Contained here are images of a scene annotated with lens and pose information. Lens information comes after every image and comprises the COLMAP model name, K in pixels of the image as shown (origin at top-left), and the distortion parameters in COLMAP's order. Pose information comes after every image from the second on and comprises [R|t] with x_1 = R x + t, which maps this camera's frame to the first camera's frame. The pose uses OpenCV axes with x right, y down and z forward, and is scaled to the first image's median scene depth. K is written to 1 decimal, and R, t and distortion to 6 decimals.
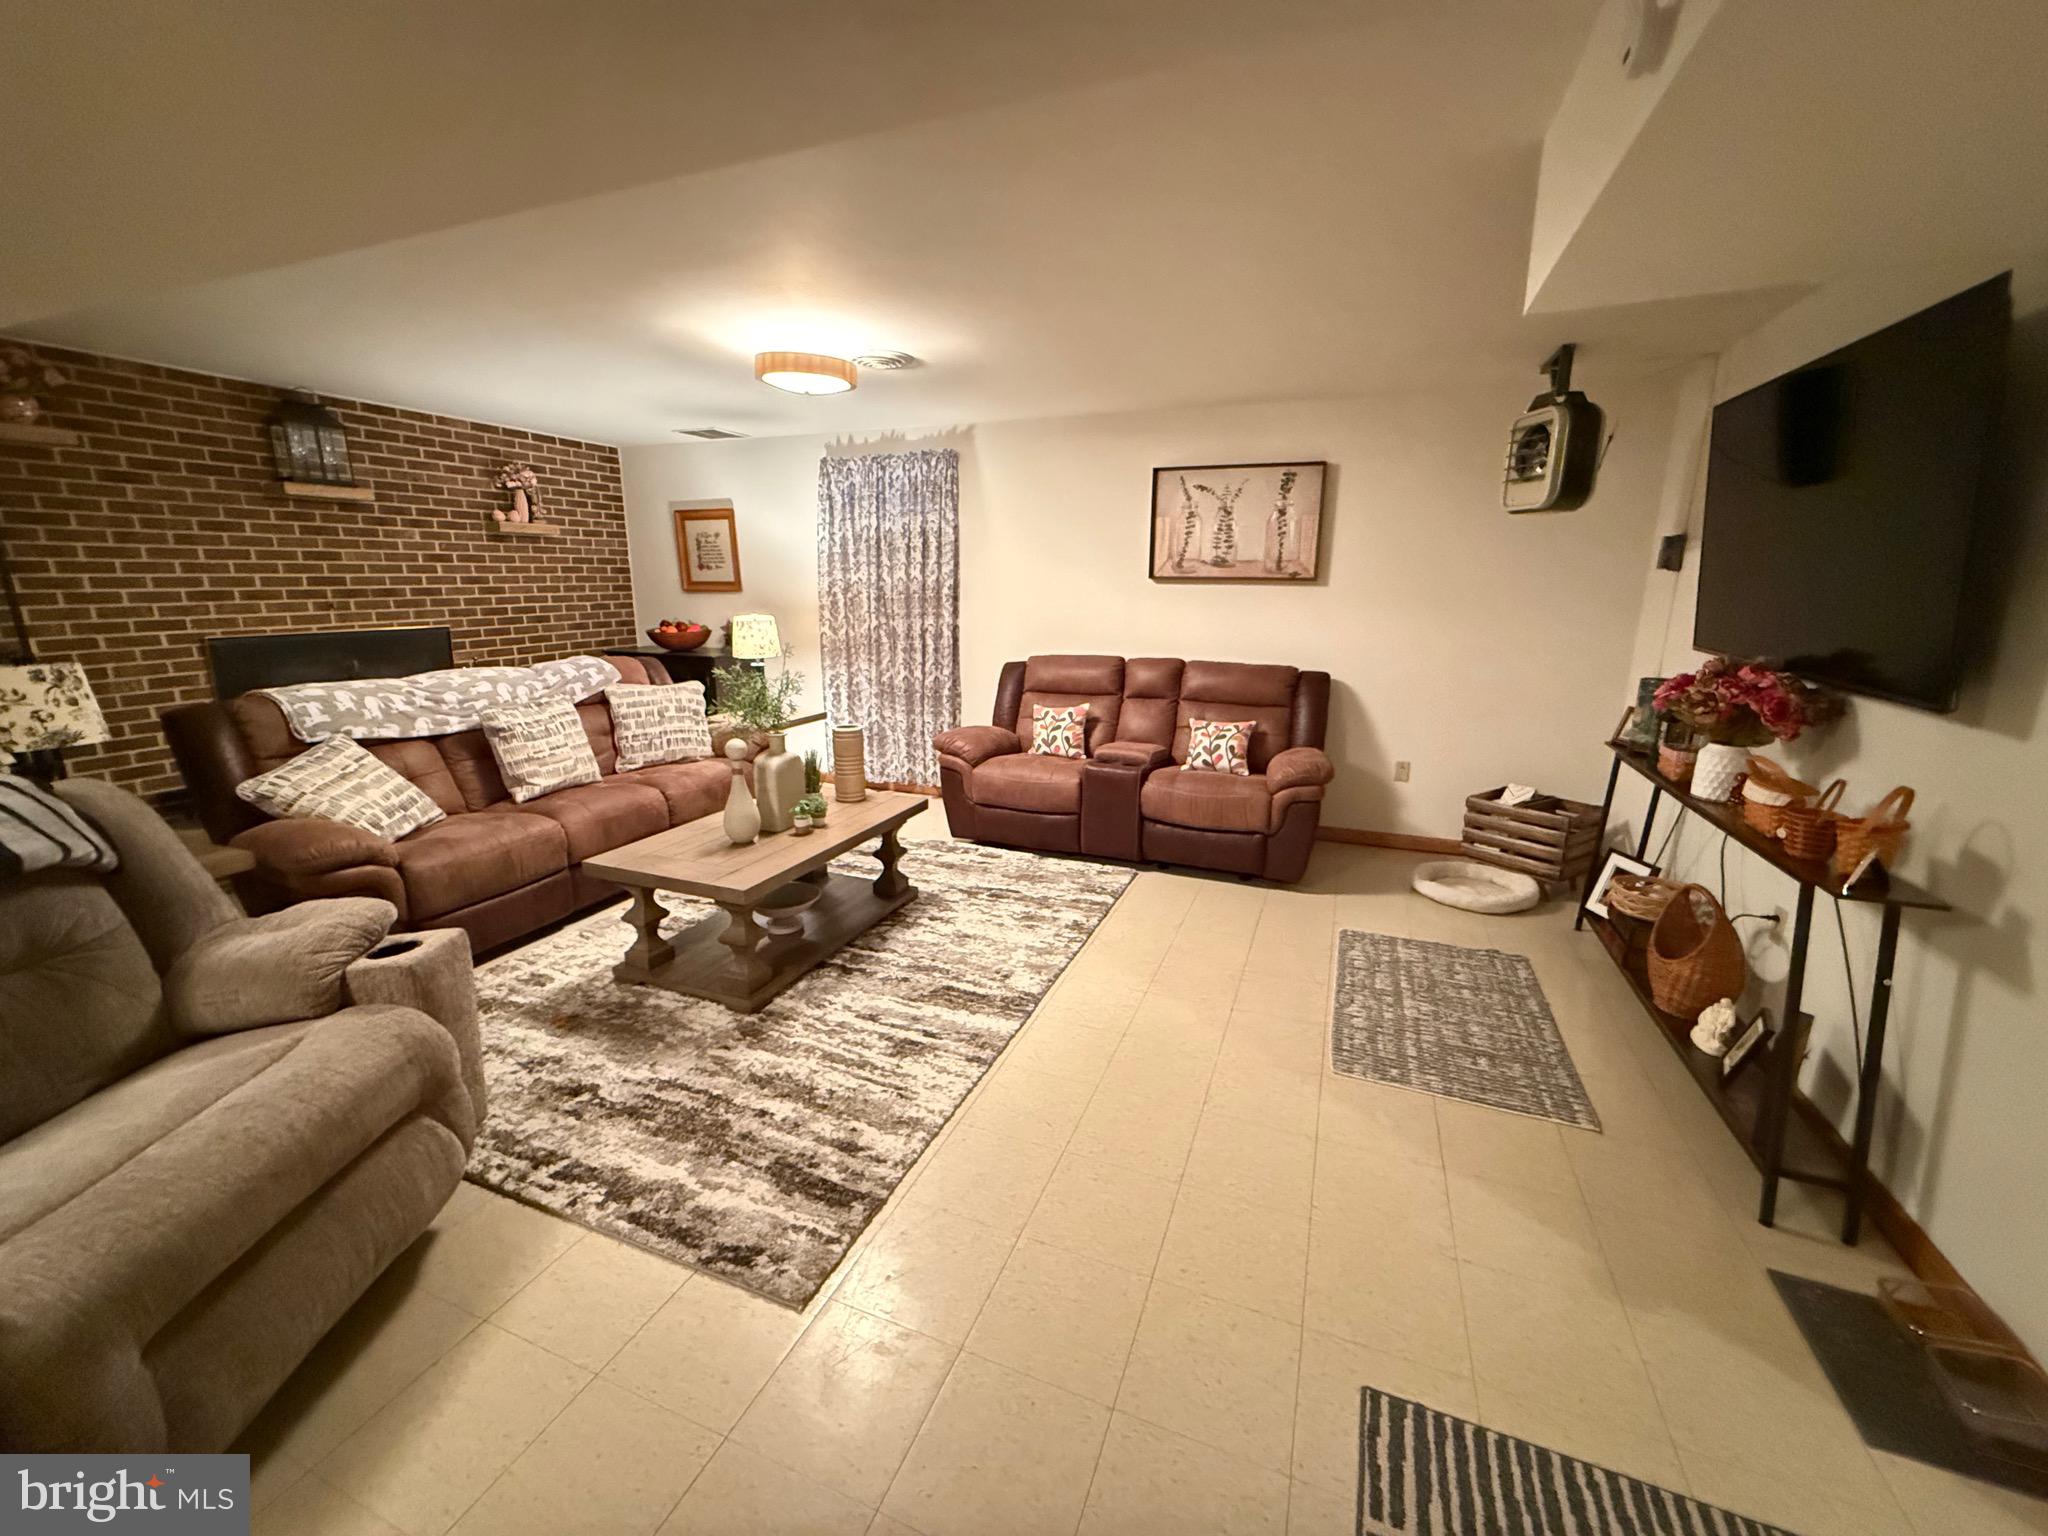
lens RADIAL K [[814.9, 0, 1020.7], [0, 814.9, 766.9], [0, 0, 1]] dist [0.000938, -0.000432]
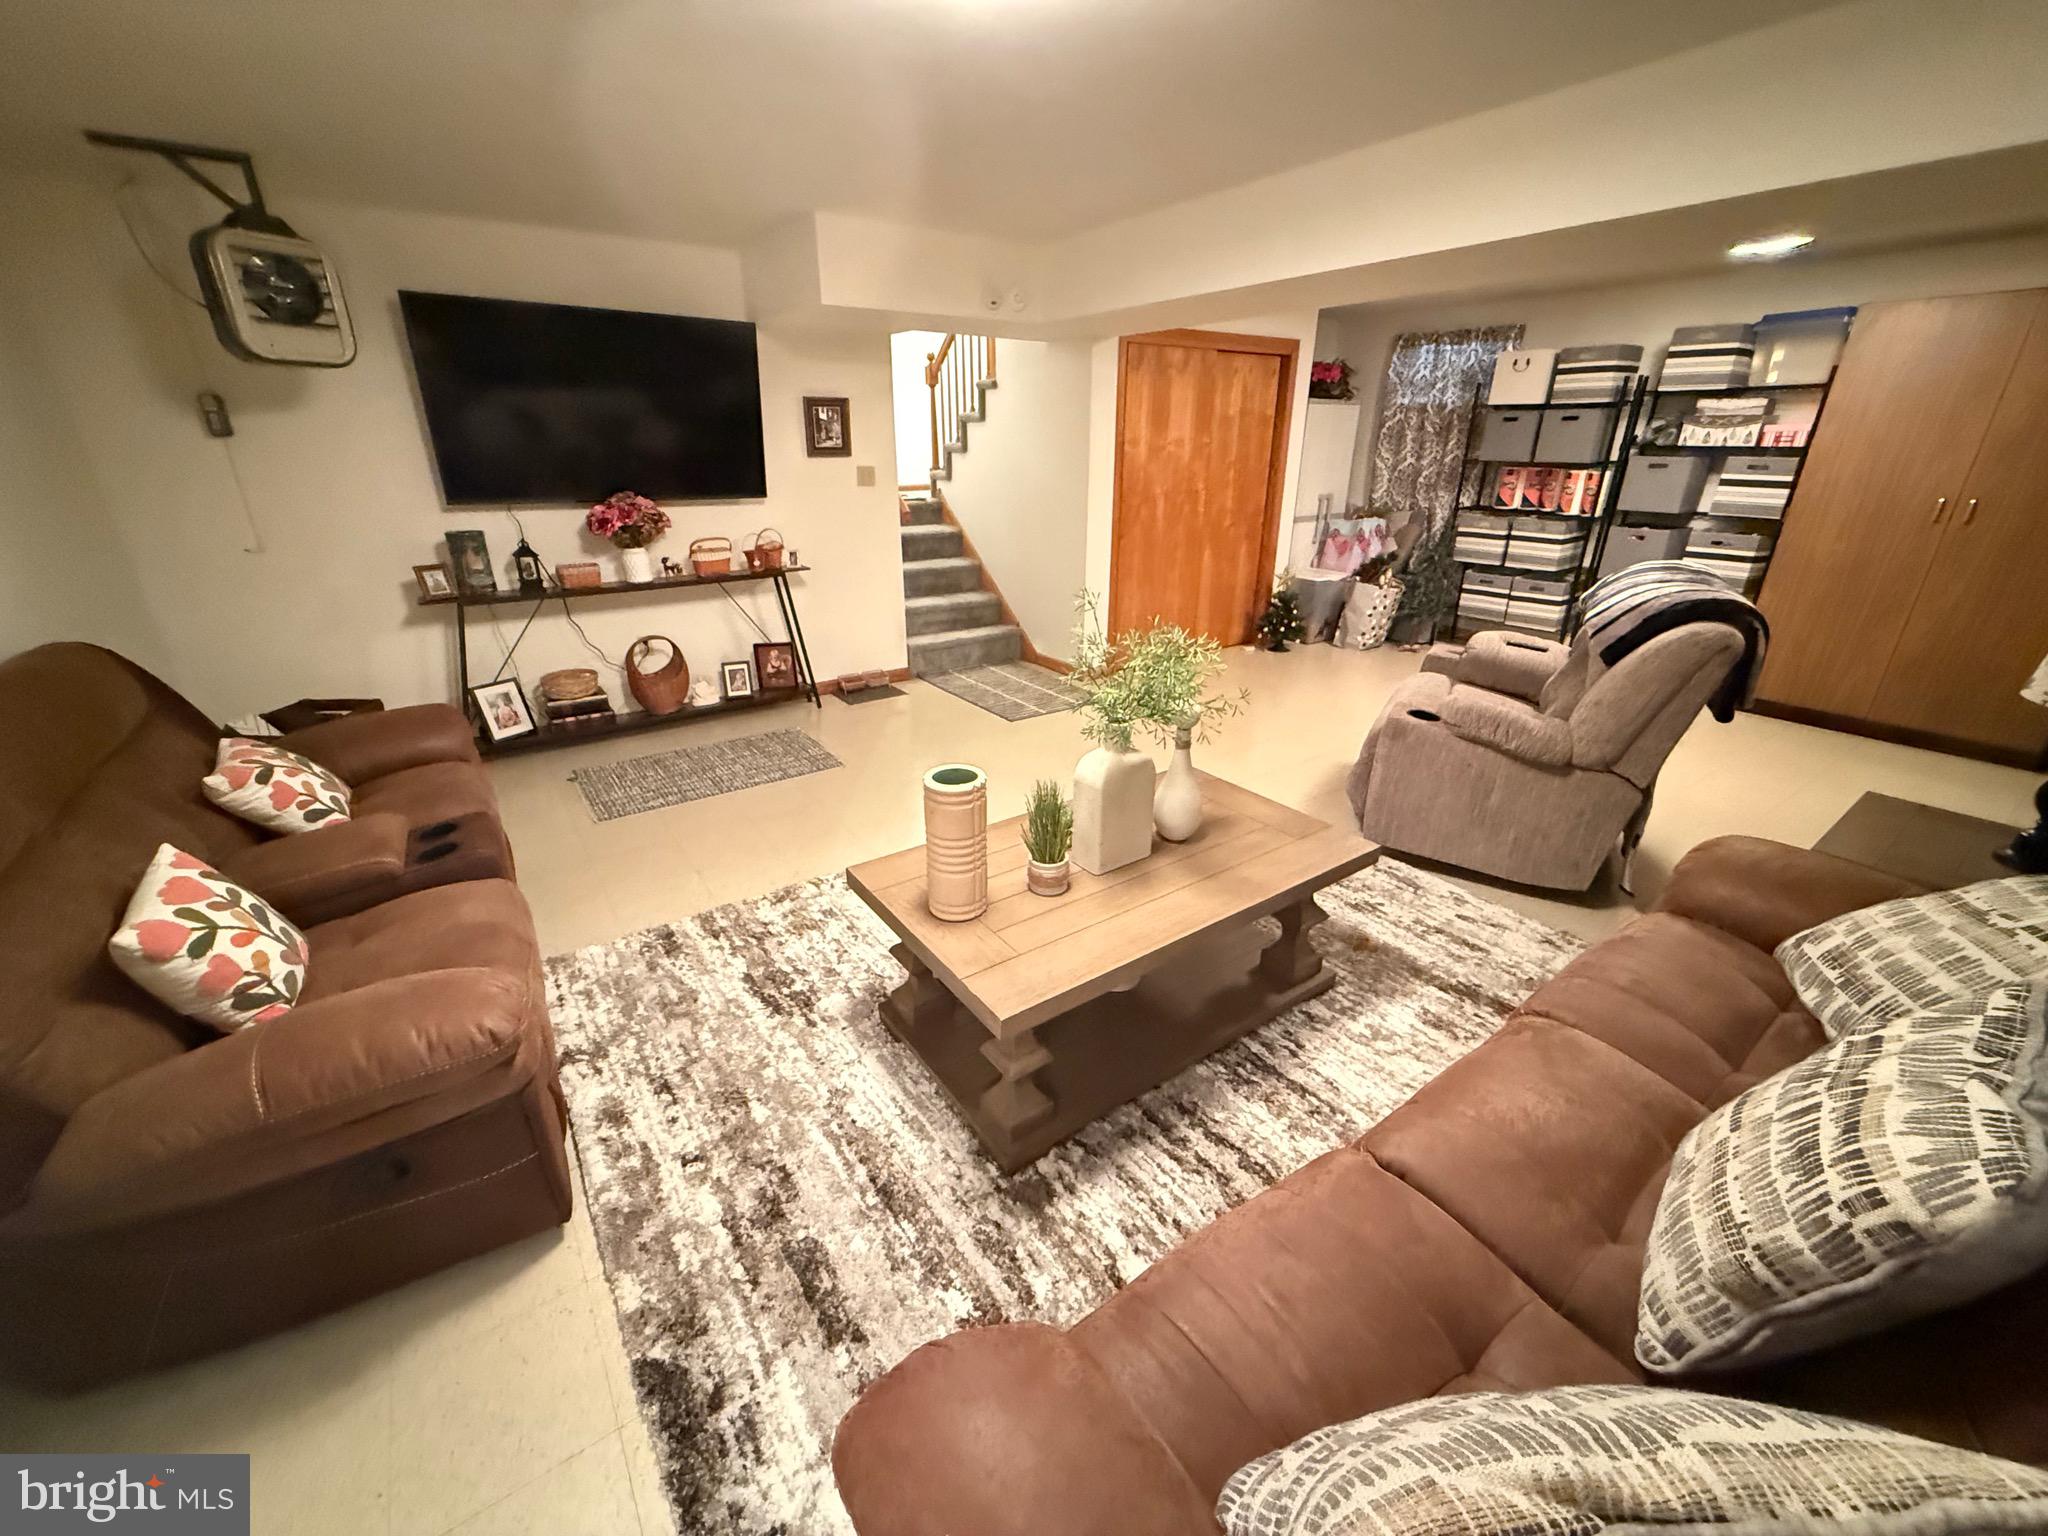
lens RADIAL K [[810.8, 0, 1016.2], [0, 810.8, 770.8], [0, 0, 1]] dist [0.000013, -0.000087]
pose [[-0.838146, -0.211573, 0.502741, -0.410919], [0.120217, 0.827386, 0.548617, -0.265788], [-0.532033, 0.520259, -0.668036, 1.096293]]
